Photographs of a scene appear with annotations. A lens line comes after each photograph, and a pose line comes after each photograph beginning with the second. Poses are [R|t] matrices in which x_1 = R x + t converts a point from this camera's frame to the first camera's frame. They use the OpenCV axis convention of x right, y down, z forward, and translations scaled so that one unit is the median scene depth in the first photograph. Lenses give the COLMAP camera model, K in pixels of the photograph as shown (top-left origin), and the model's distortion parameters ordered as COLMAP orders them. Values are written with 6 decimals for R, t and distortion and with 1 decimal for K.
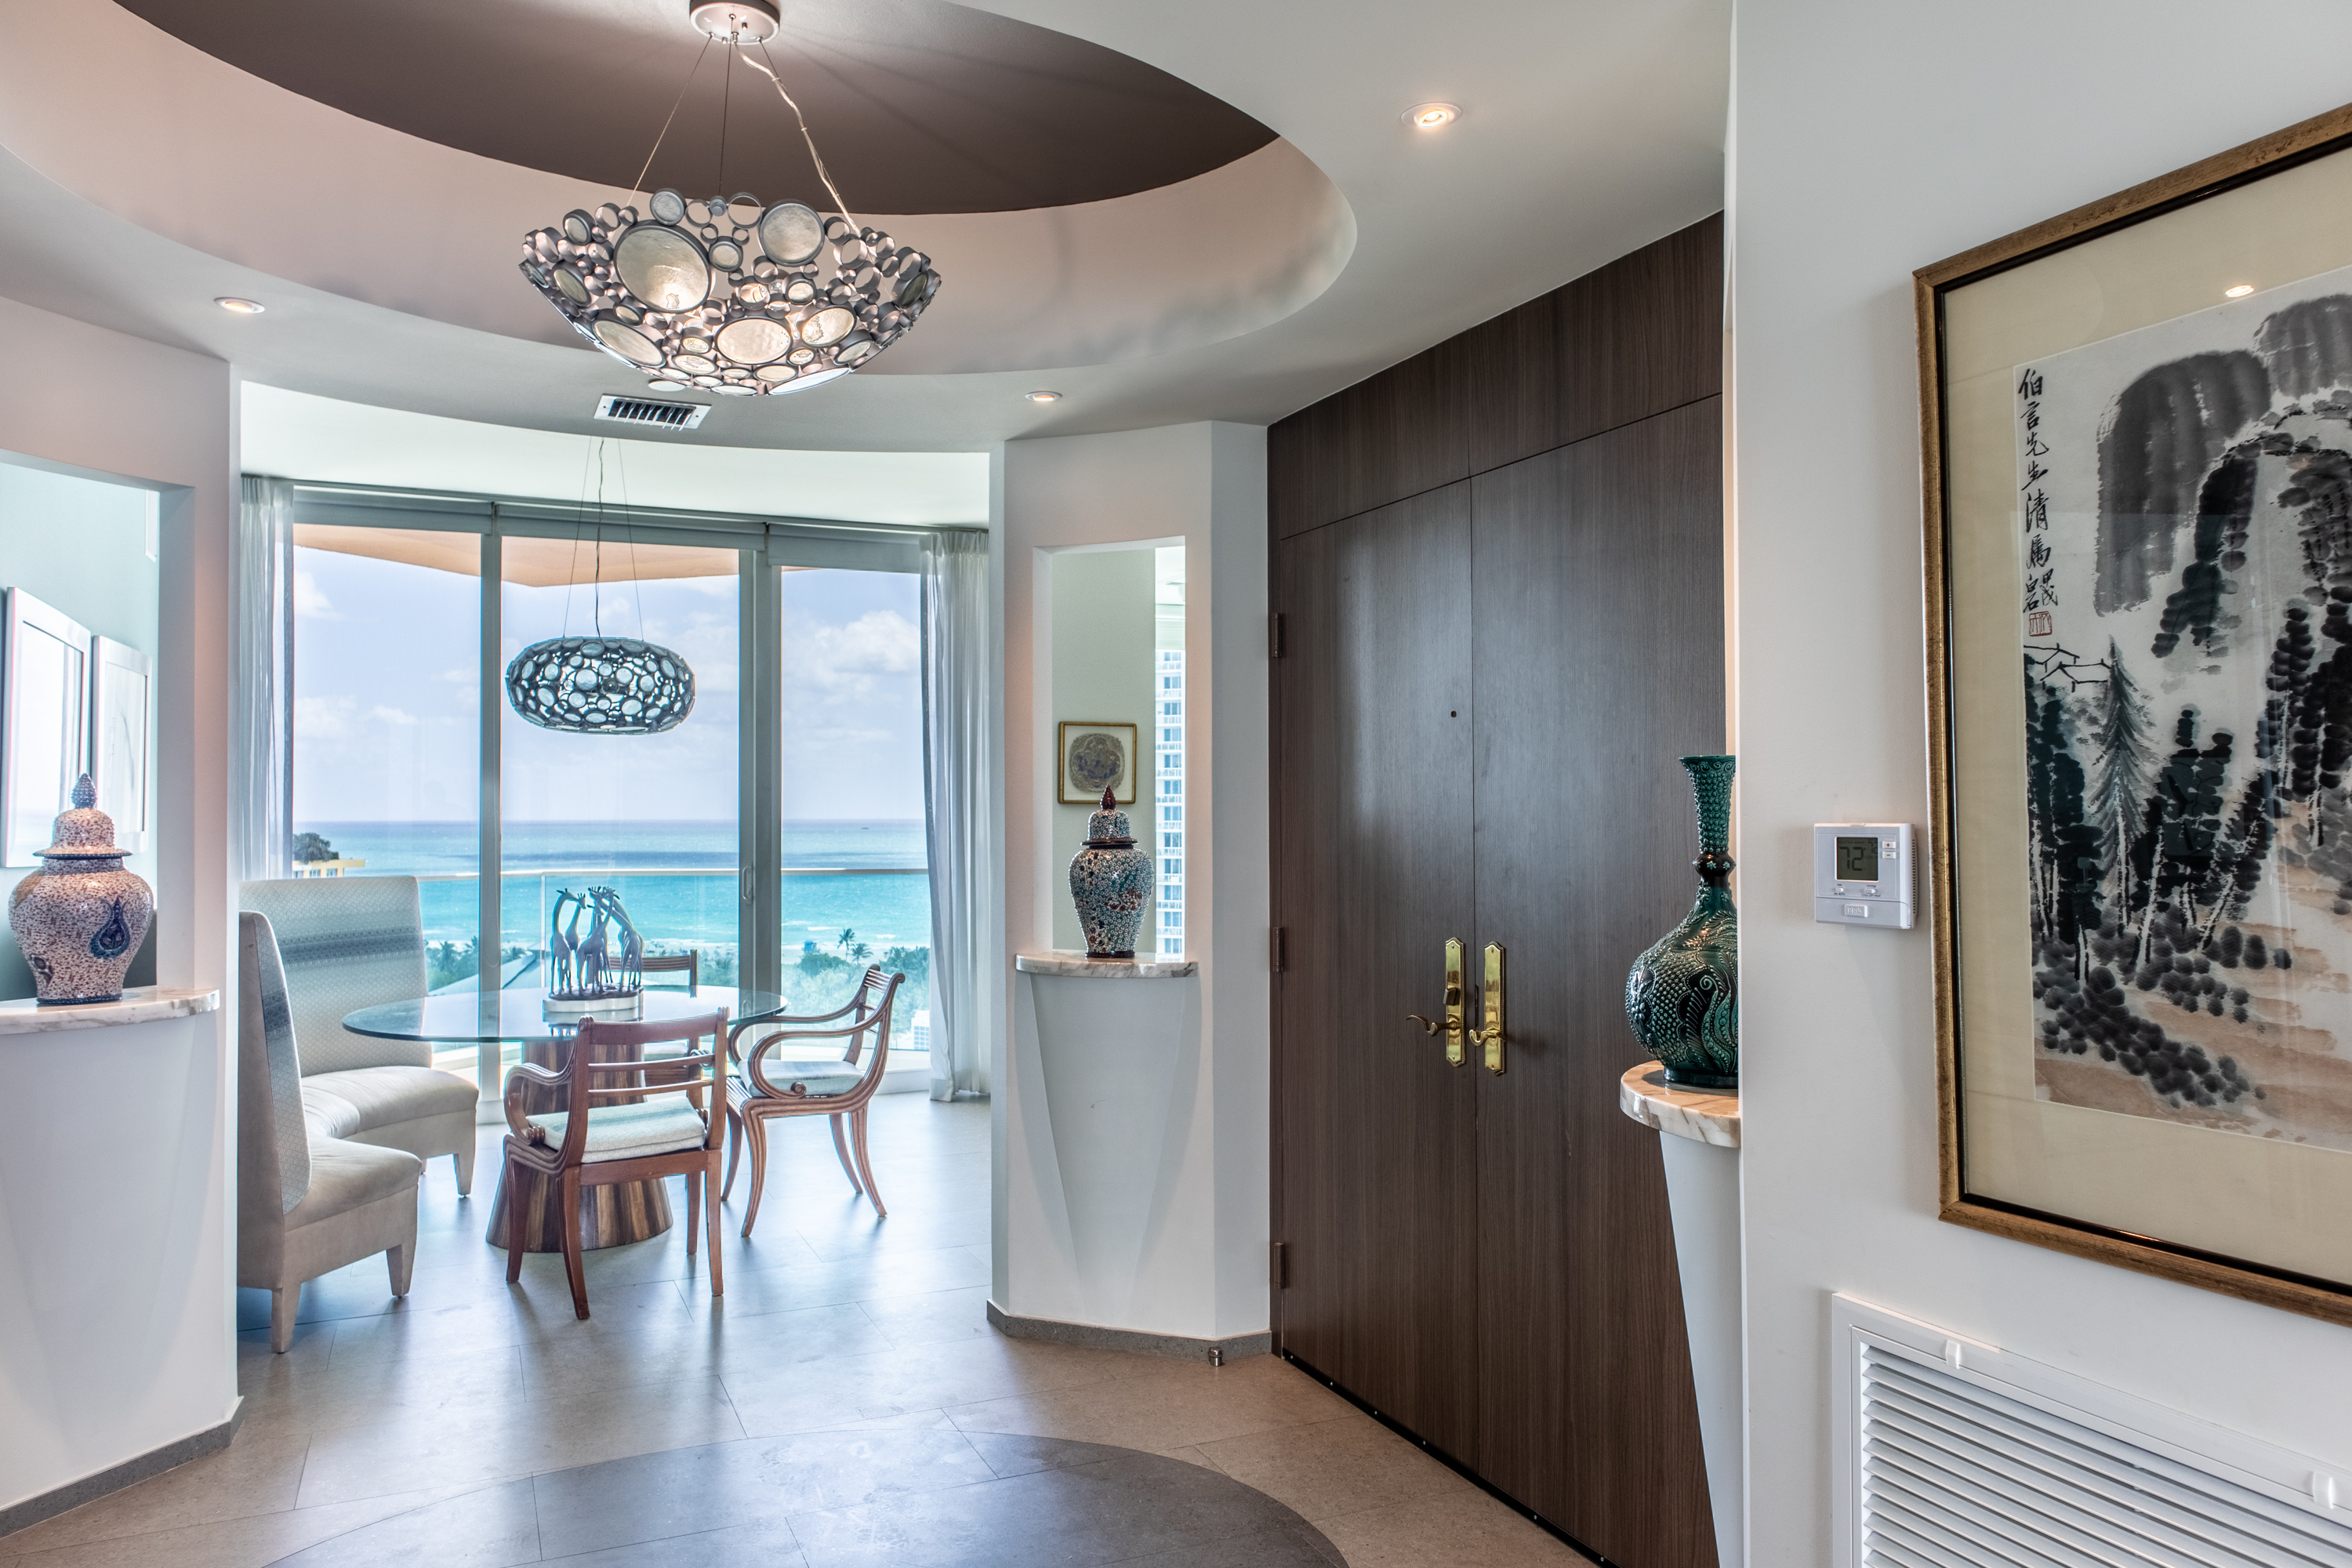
lens RADIAL K [[1610.7, 0, 1176.0], [0, 1610.7, 784.0], [0, 0, 1]] dist [0.003026, -0.003676]
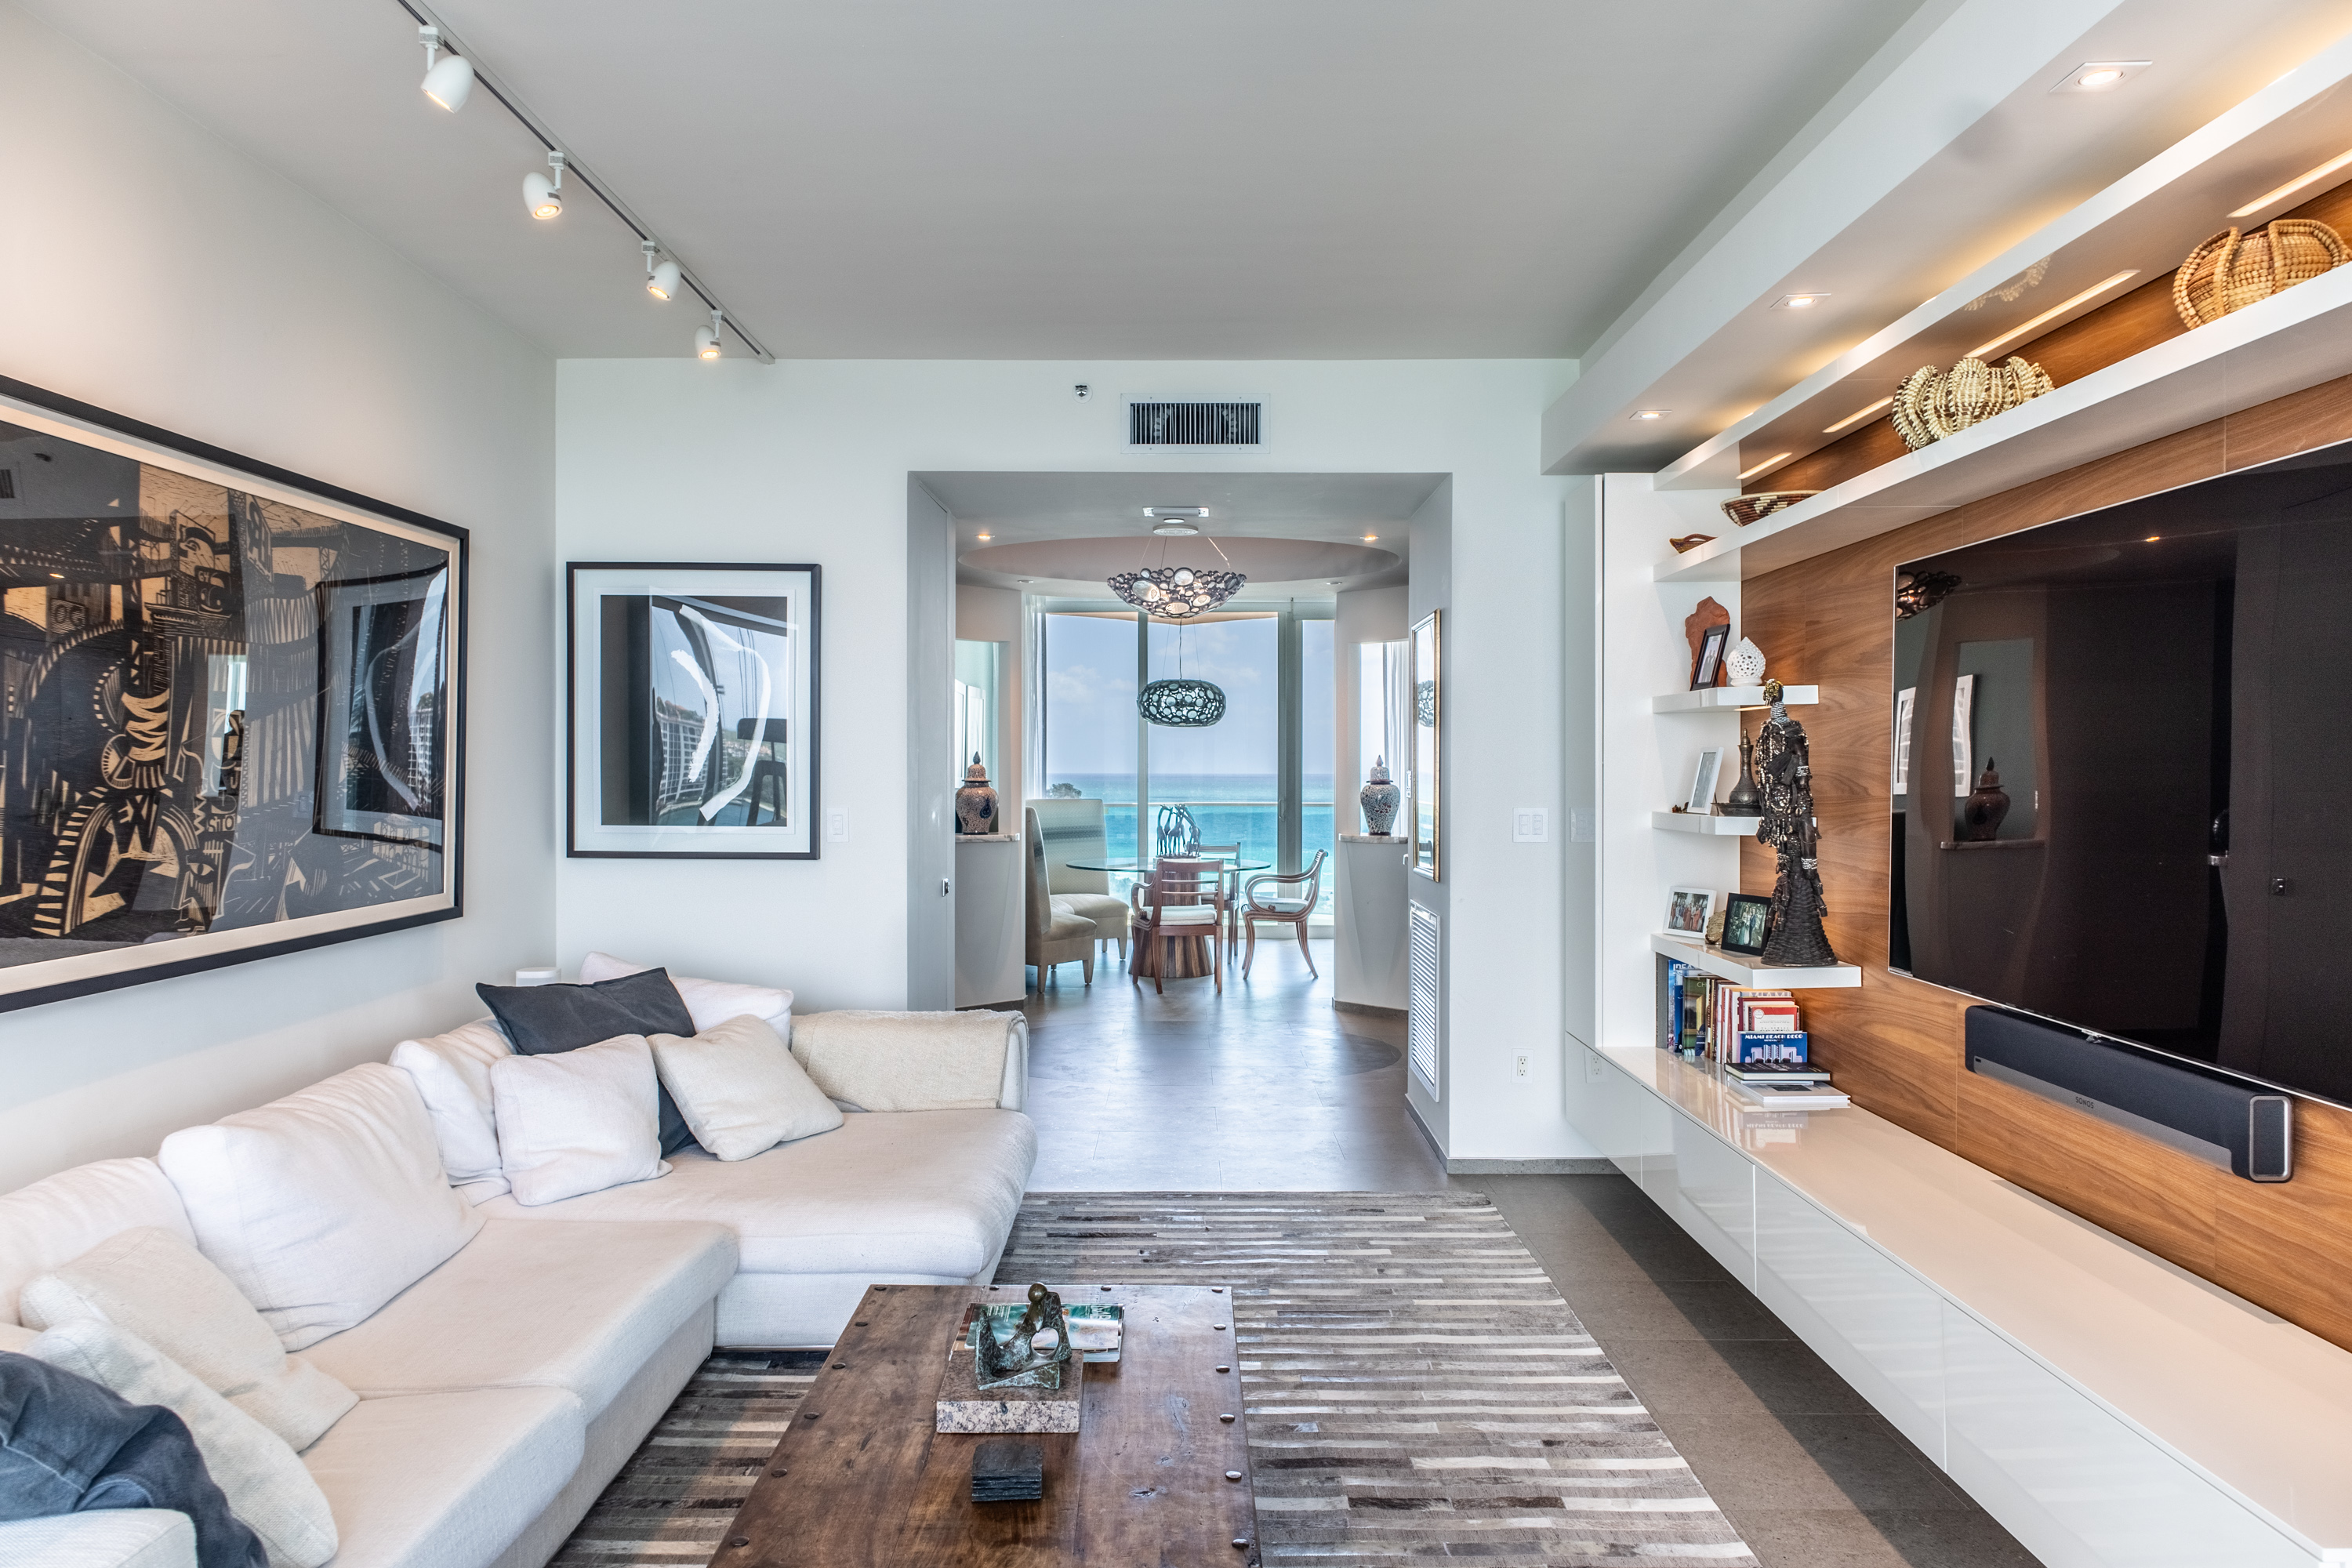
lens RADIAL K [[1610.7, 0, 1176.0], [0, 1610.7, 784.0], [0, 0, 1]] dist [0.003026, -0.003676]
pose [[0.912423, 0.008053, -0.409170, 0.528981], [0.003018, 0.999647, 0.026404, -0.015573], [0.409238, -0.025327, 0.912076, -0.957023]]
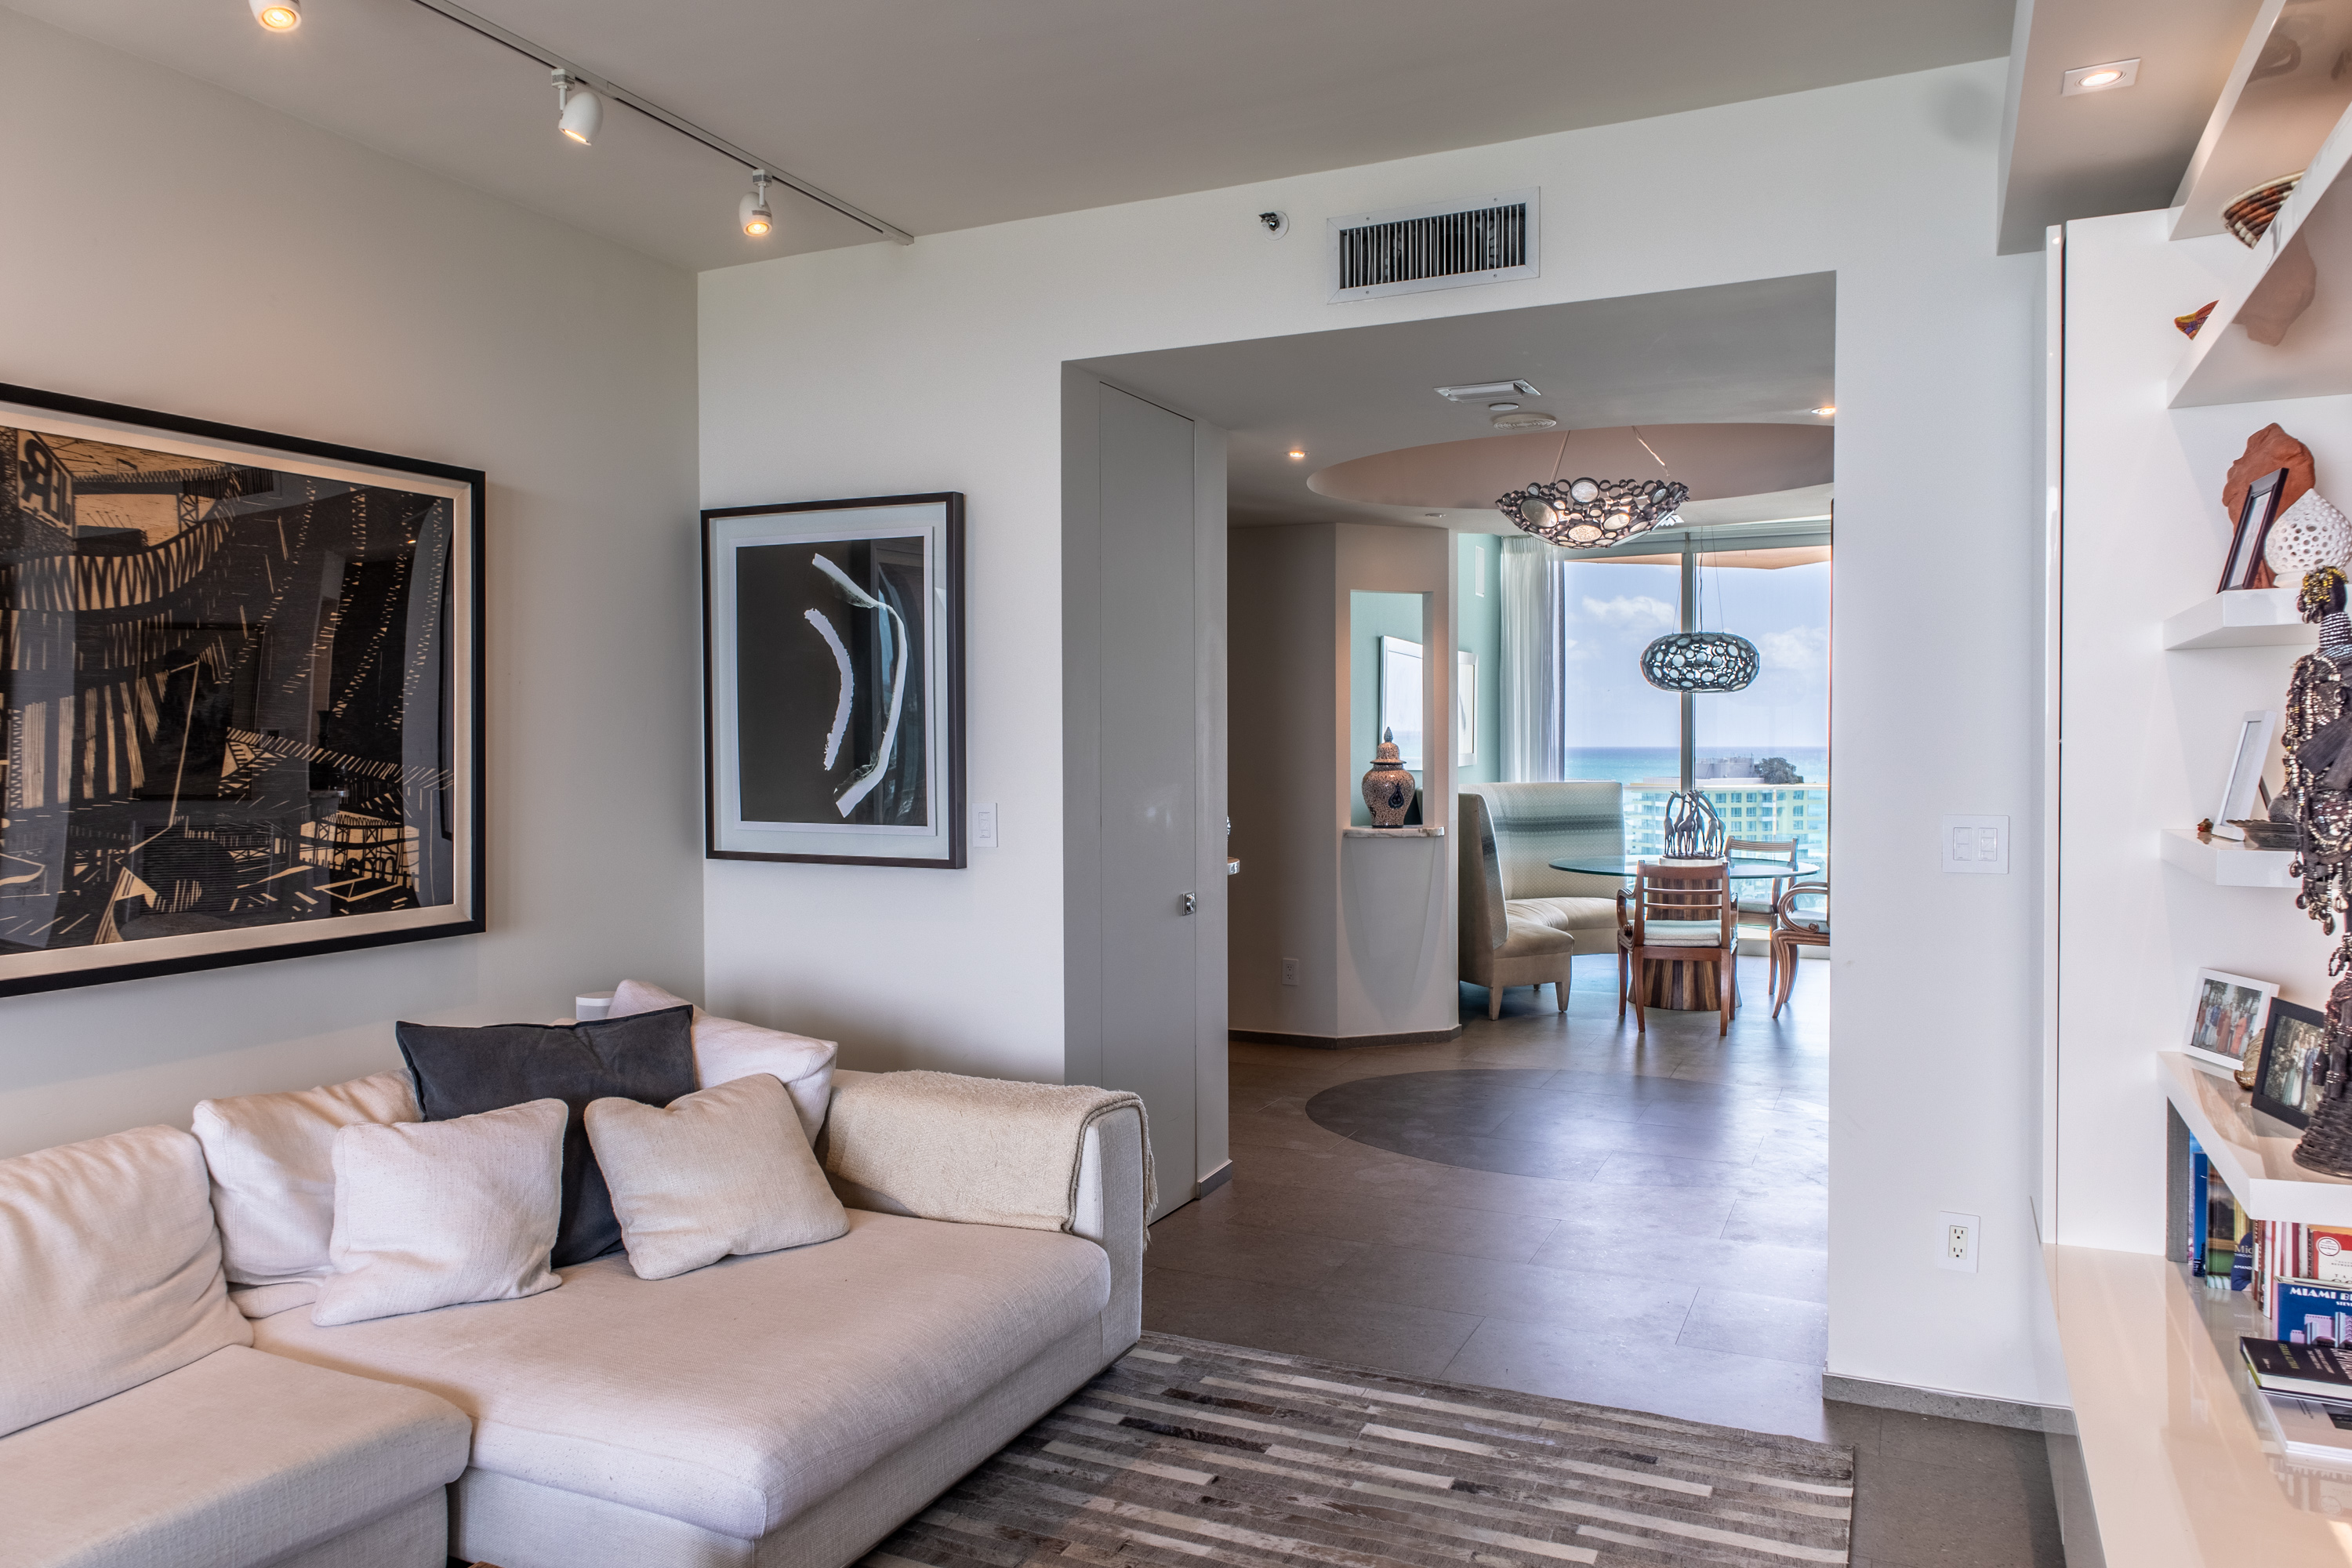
lens RADIAL K [[1610.7, 0, 1176.0], [0, 1610.7, 784.0], [0, 0, 1]] dist [0.003026, -0.003676]
pose [[0.650572, 0.019265, -0.759200, 0.594661], [0.015415, 0.999137, 0.038563, -0.012569], [0.759288, -0.036791, 0.649713, -0.485220]]
